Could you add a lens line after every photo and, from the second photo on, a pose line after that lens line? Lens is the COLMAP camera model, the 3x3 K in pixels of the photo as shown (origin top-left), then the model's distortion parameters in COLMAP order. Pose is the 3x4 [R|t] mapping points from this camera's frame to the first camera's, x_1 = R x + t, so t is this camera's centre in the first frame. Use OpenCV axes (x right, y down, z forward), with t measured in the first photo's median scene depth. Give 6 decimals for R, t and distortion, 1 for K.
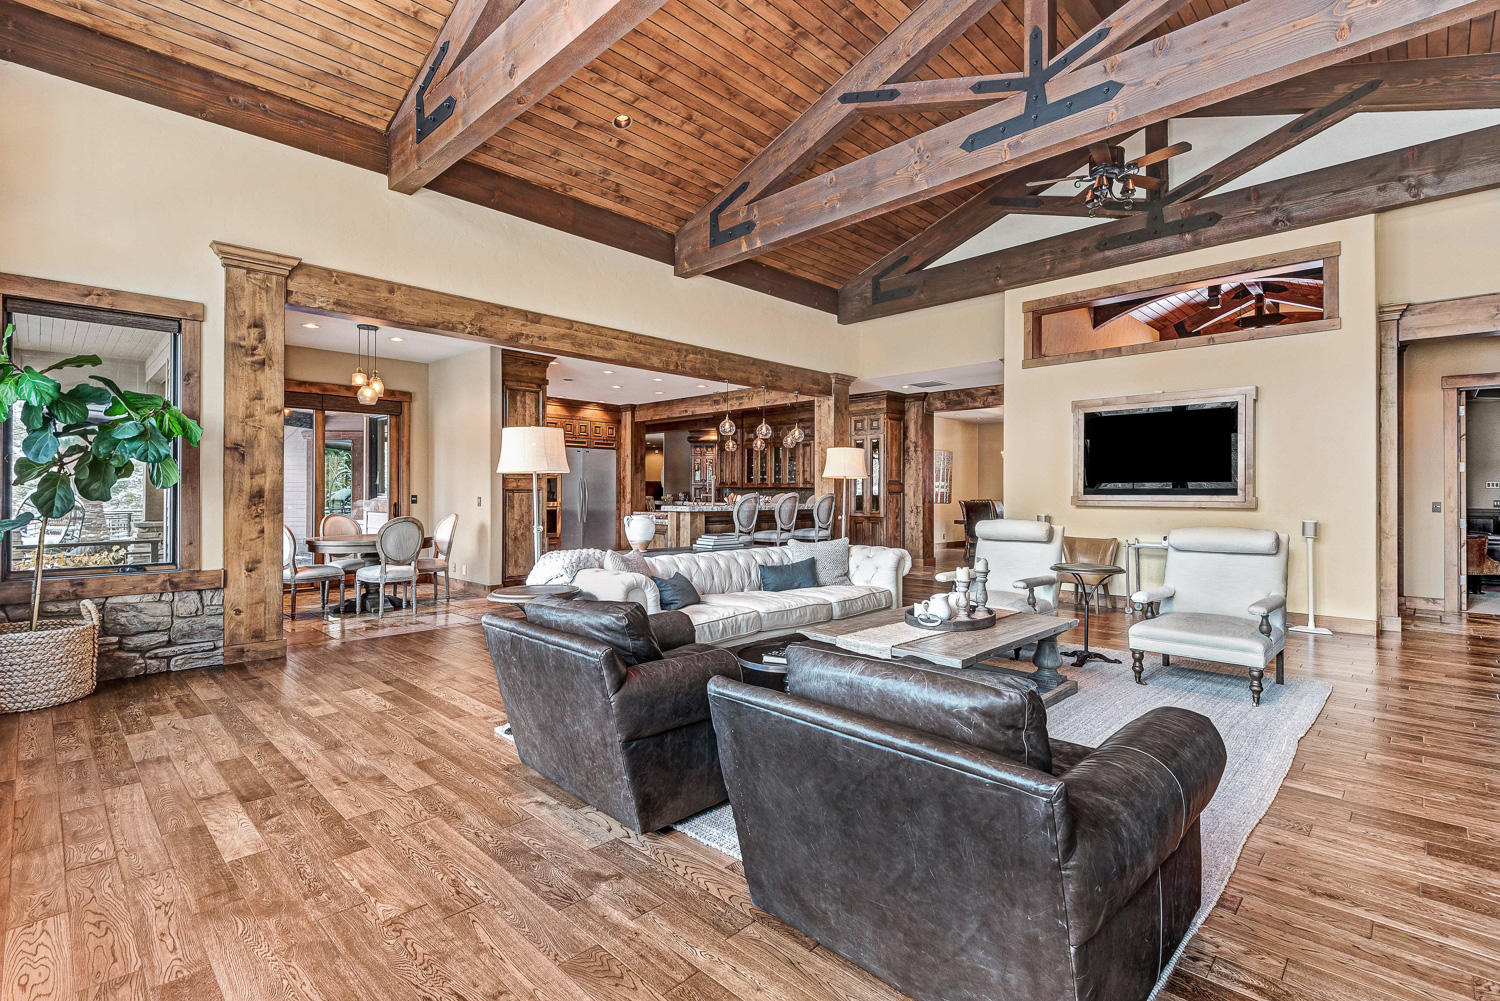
lens RADIAL K [[693.5, 0, 762.9], [0, 693.5, 491.3], [0, 0, 1]] dist [0.039032, -0.016824]
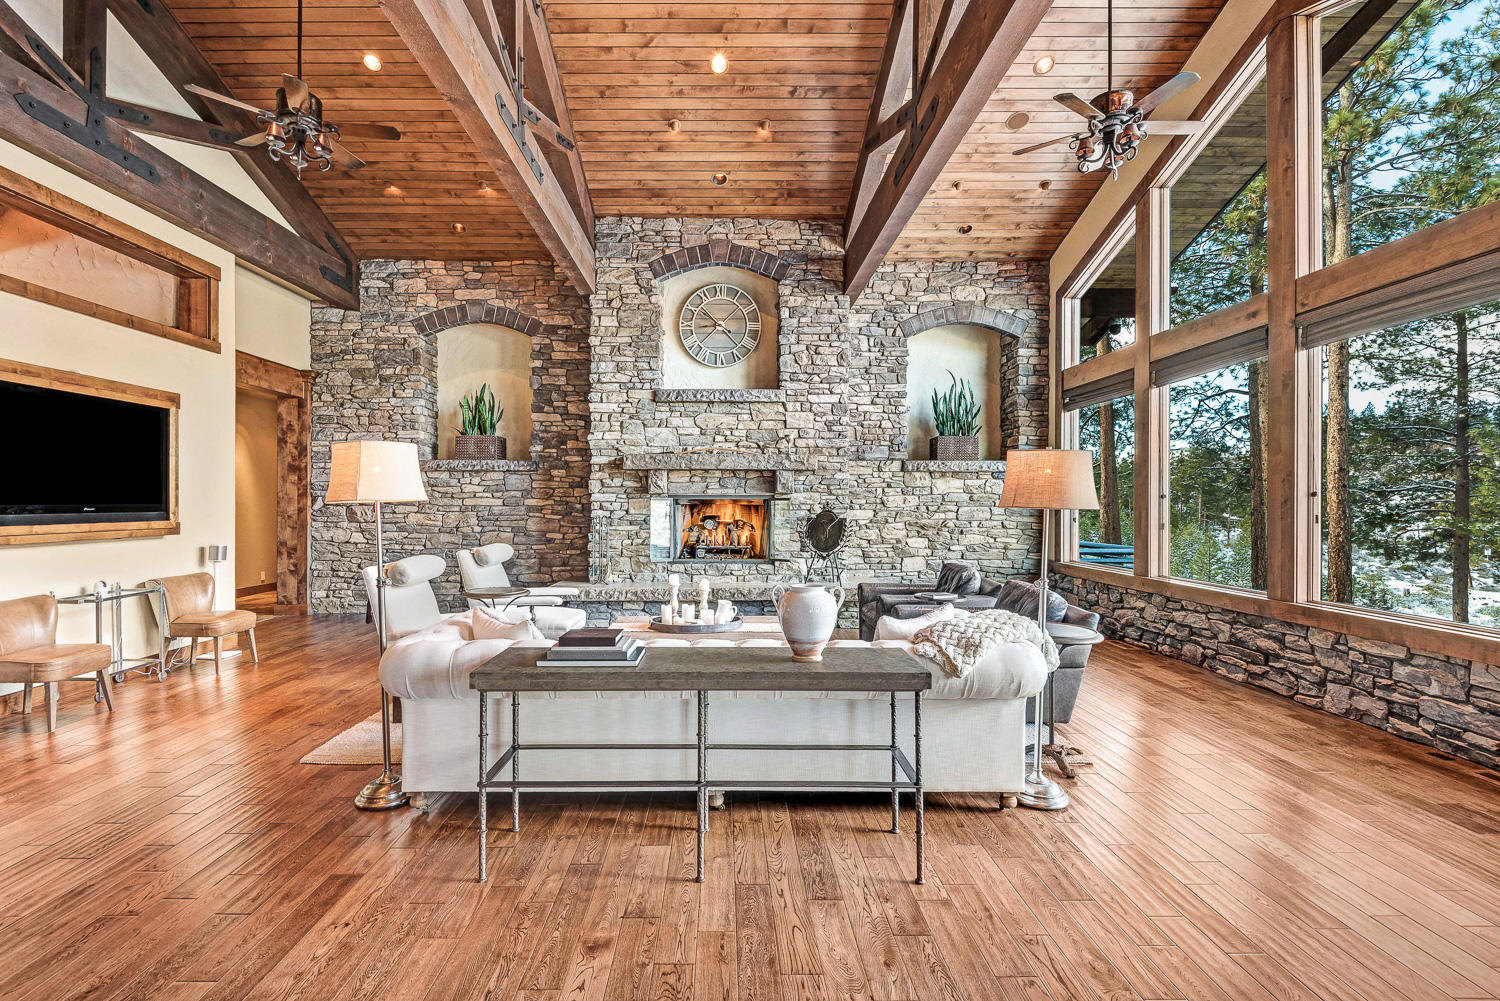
lens RADIAL K [[707.9, 0, 724.2], [0, 707.9, 497.7], [0, 0, 1]] dist [0.031738, -0.019412]
pose [[-0.698987, 0.000774, 0.715134, -0.395062], [-0.004584, 0.999974, -0.005562, -0.022392], [-0.715120, -0.007165, -0.698965, 1.110104]]
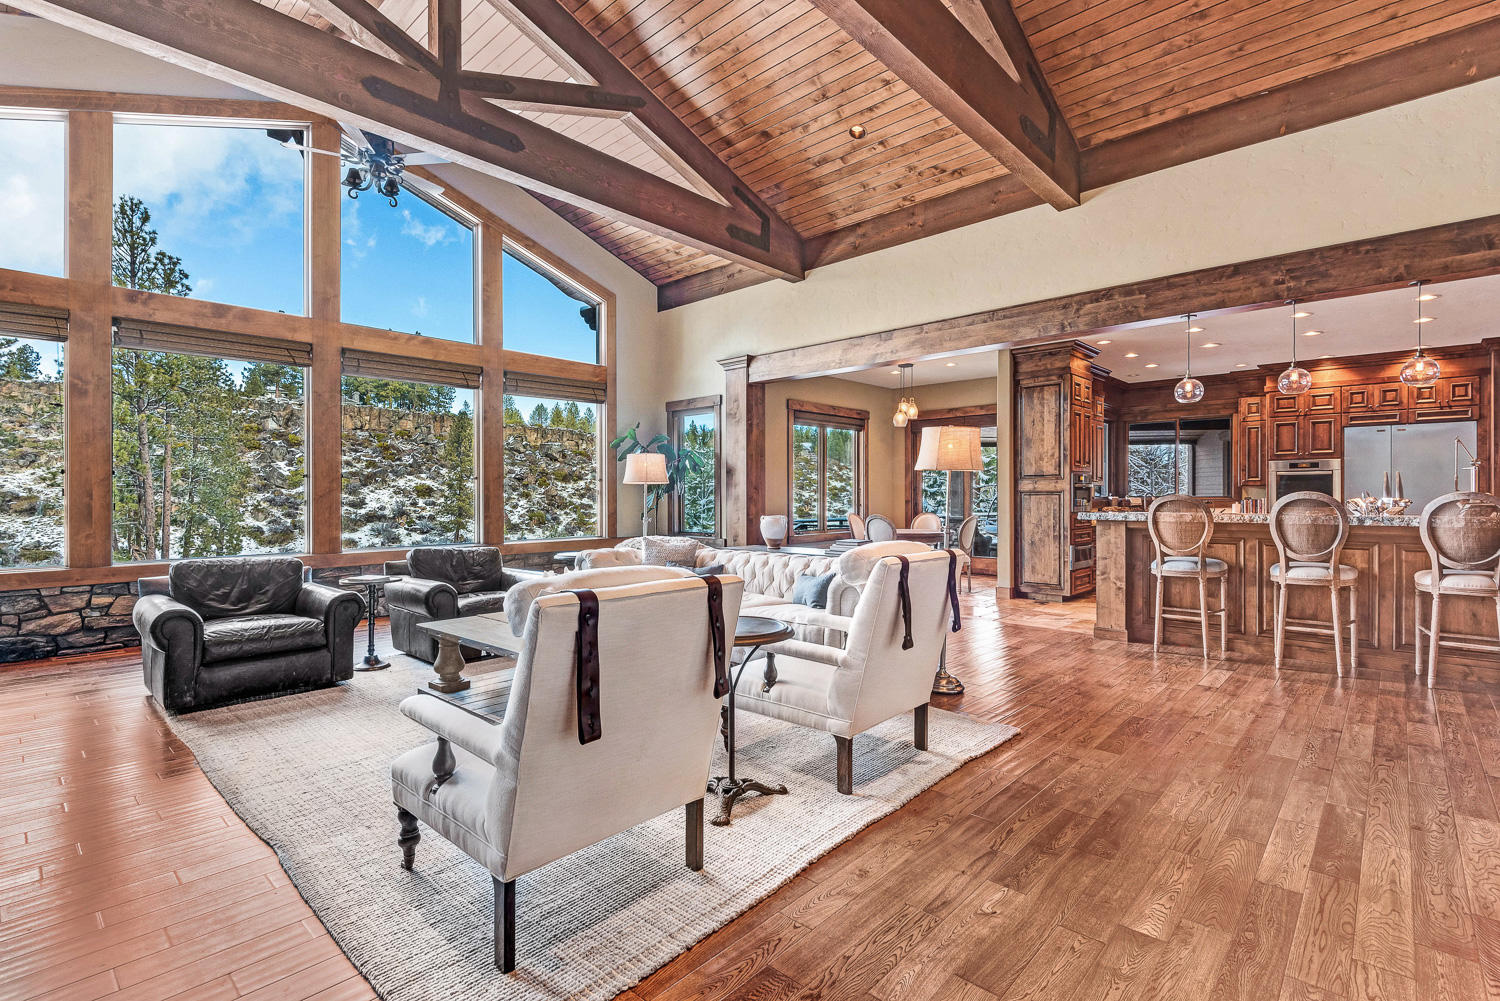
lens RADIAL K [[692.2, 0, 752.5], [0, 692.2, 491.5], [0, 0, 1]] dist [0.020685, -0.016906]
pose [[0.019446, -0.009079, -0.999770, 0.721445], [0.006806, 0.999937, -0.008948, 0.003898], [0.999788, -0.006630, 0.019506, 0.736958]]
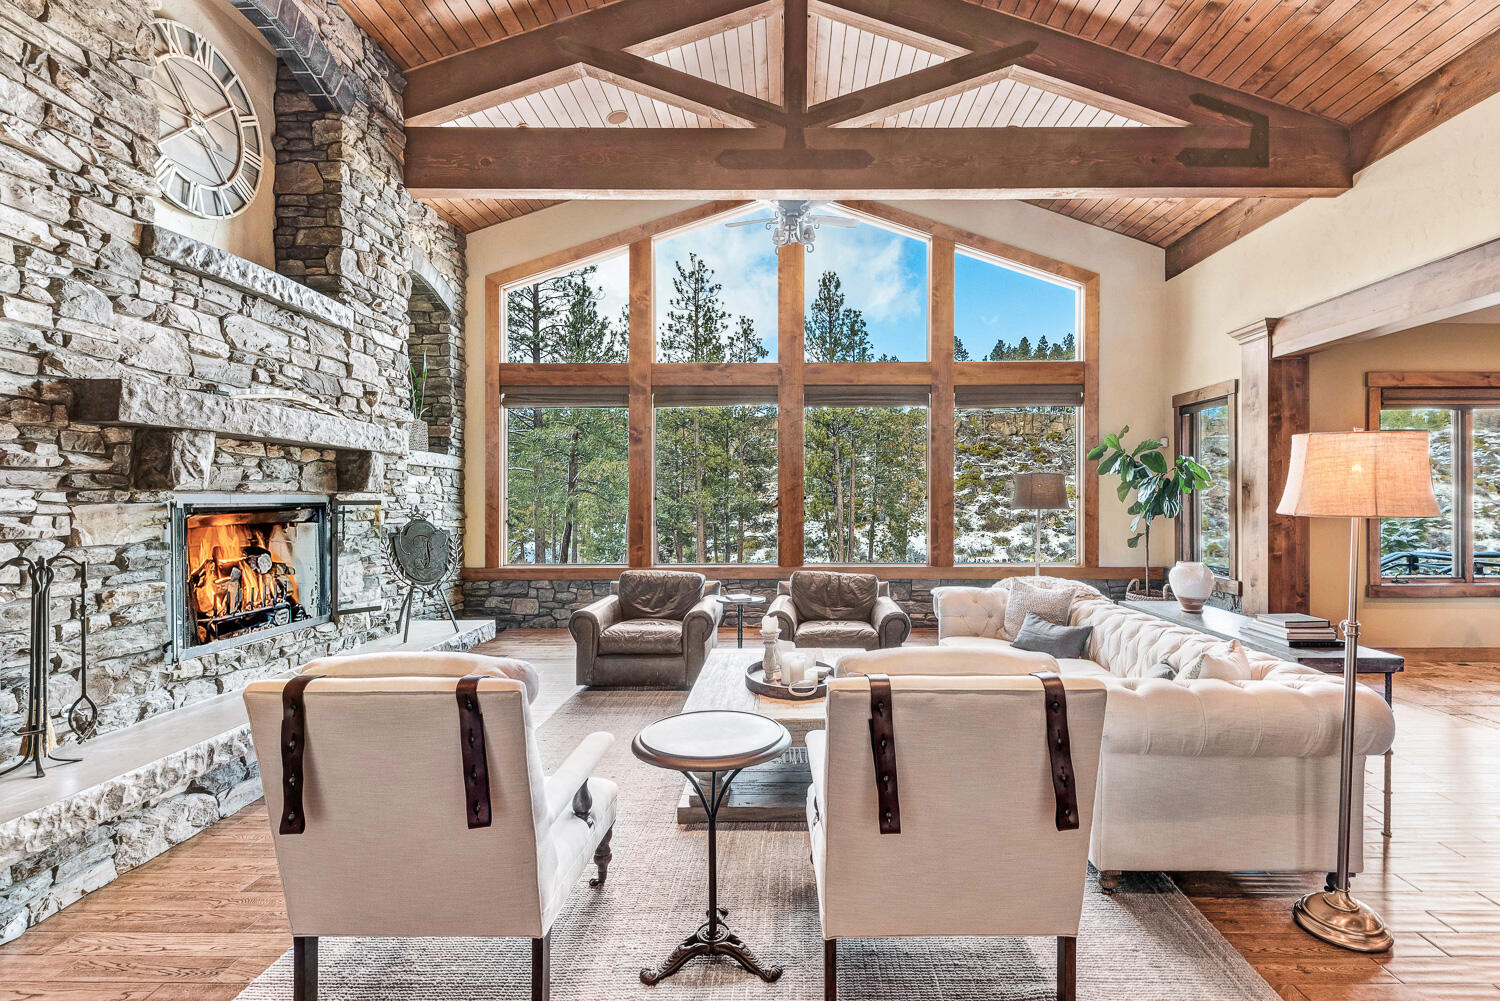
lens RADIAL K [[711.4, 0, 791.4], [0, 711.4, 487.6], [0, 0, 1]] dist [0.015857, -0.013556]
pose [[-0.723783, -0.011543, -0.689931, 0.517262], [0.001968, 0.999821, -0.018792, -0.027105], [0.690025, -0.014959, -0.723631, 0.993558]]
